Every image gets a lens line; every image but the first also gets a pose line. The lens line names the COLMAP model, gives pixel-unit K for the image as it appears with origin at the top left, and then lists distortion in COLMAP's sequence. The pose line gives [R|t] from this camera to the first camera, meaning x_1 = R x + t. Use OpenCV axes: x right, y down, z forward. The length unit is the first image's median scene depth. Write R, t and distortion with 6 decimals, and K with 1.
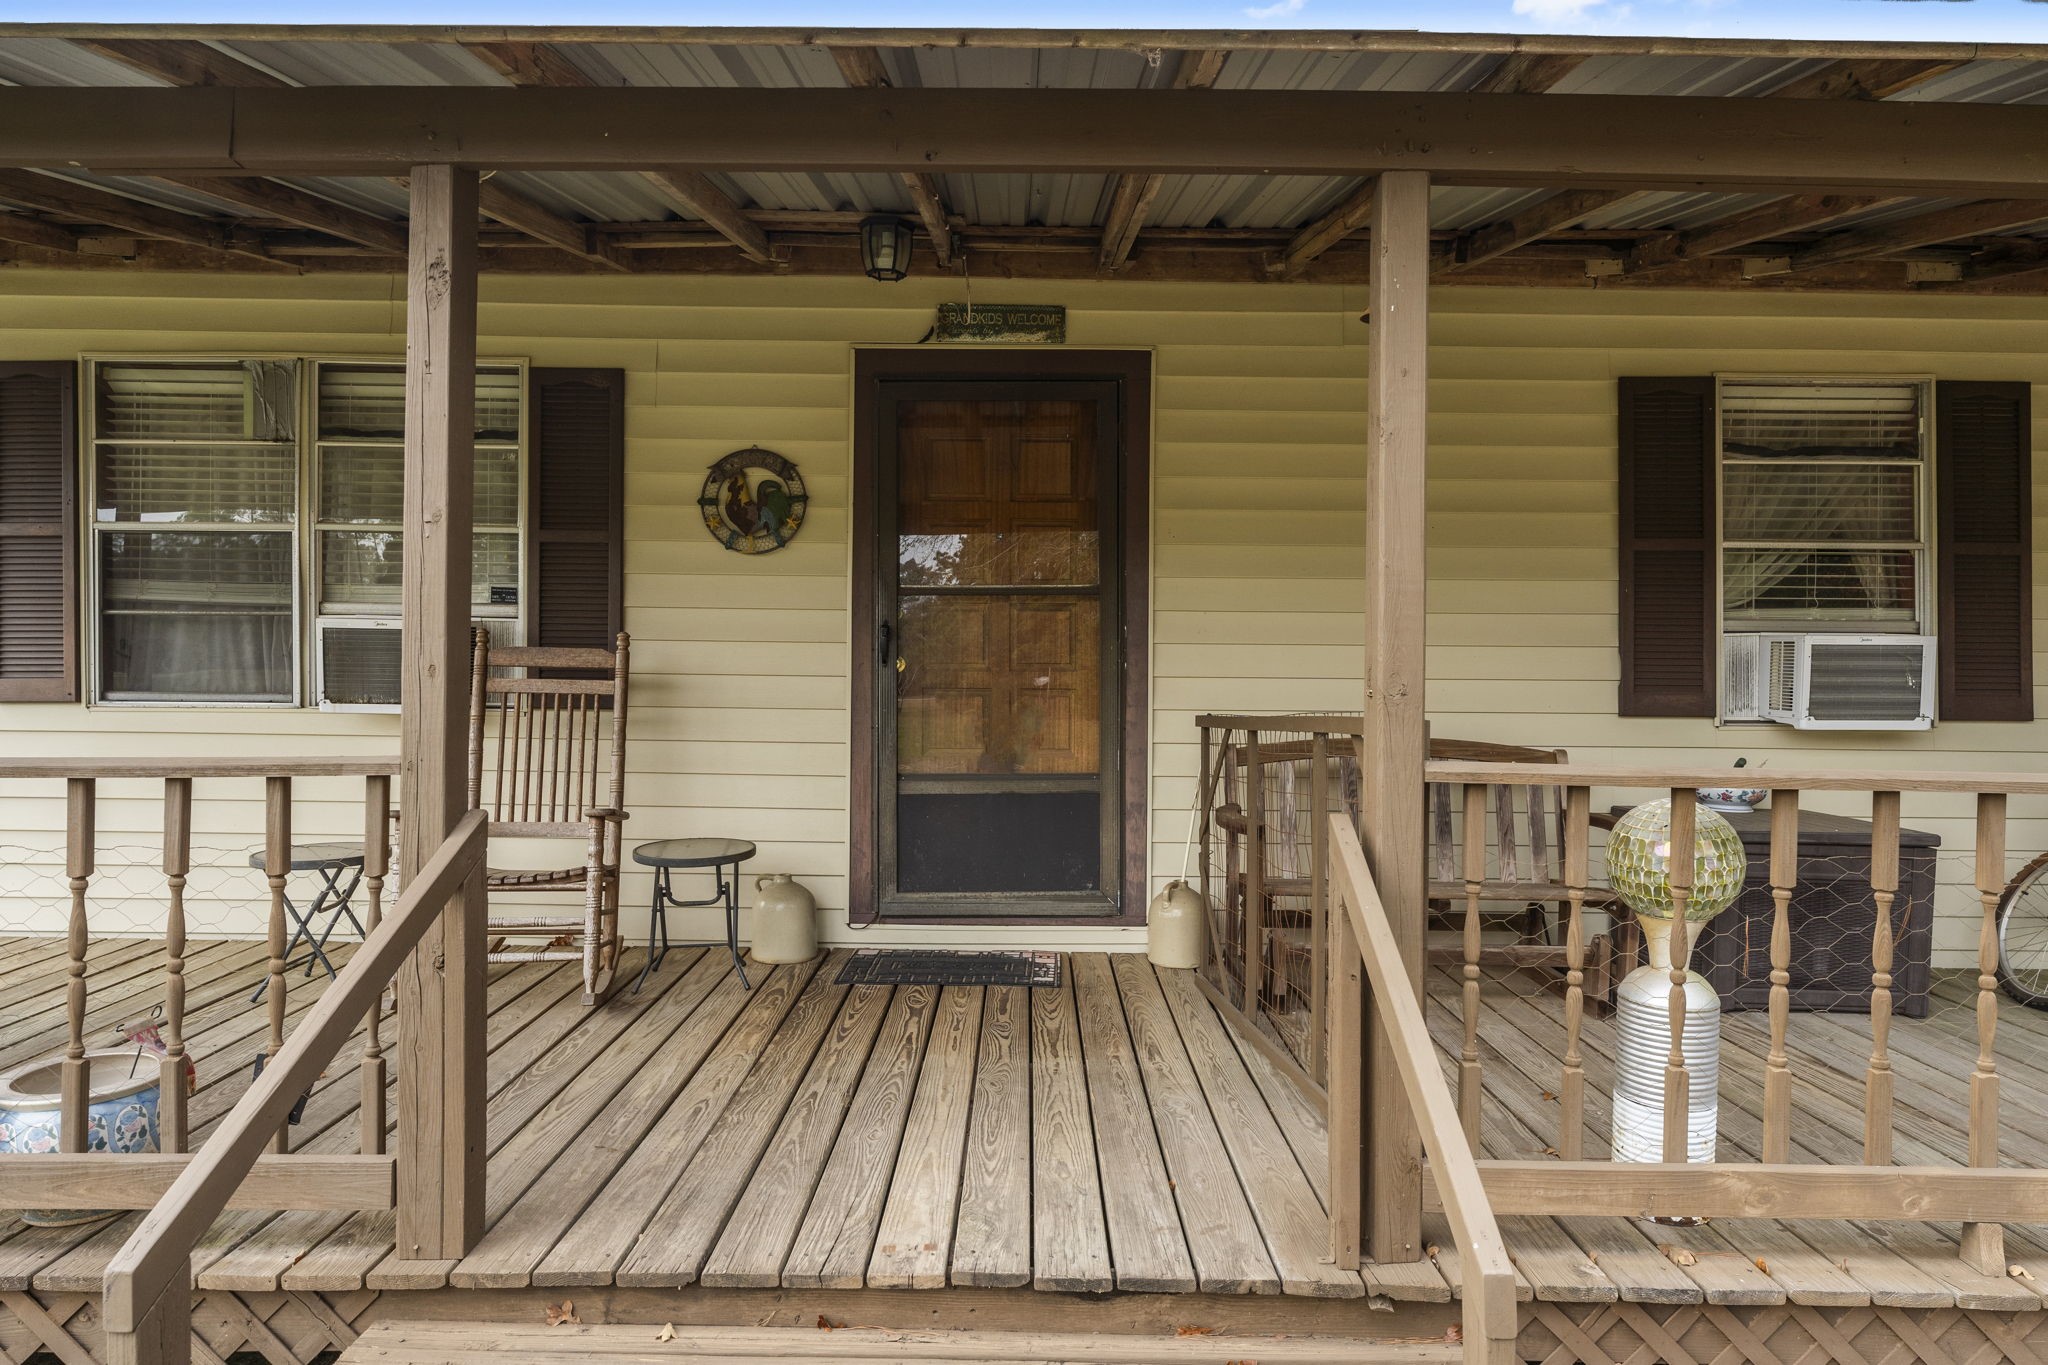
lens RADIAL K [[818.0, 0, 1009.1], [0, 818.0, 689.4], [0, 0, 1]] dist [0.002128, 0.000493]
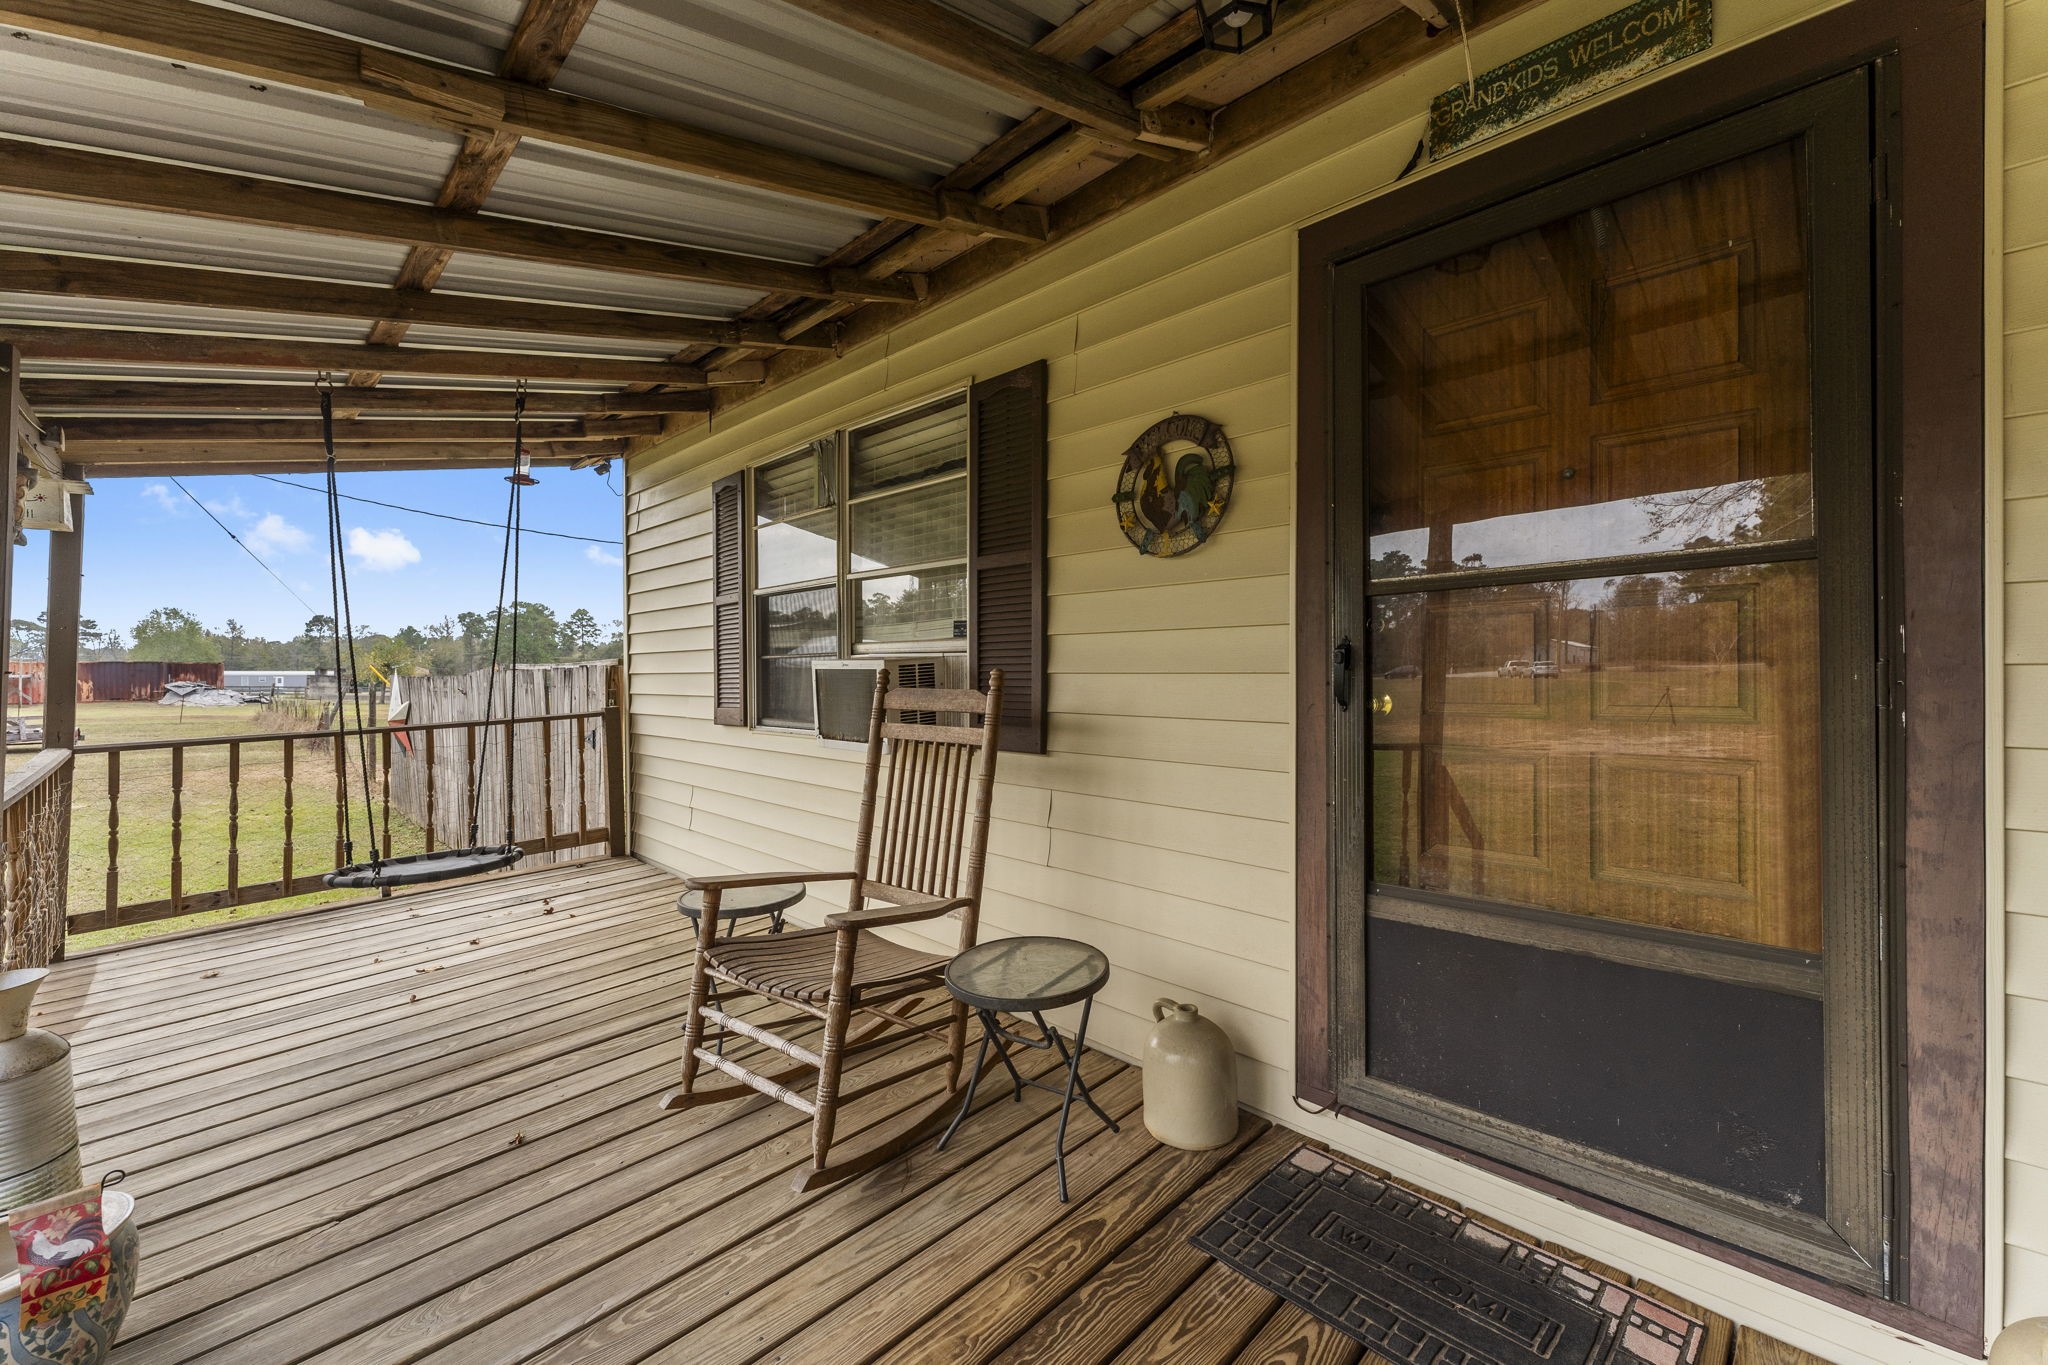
lens RADIAL K [[818.0, 0, 1009.1], [0, 818.0, 689.4], [0, 0, 1]] dist [0.002128, 0.000493]
pose [[0.748825, -0.005708, -0.662743, 0.072396], [-0.002890, 0.999925, -0.011877, -0.035359], [0.662761, 0.010809, 0.748753, 0.348140]]
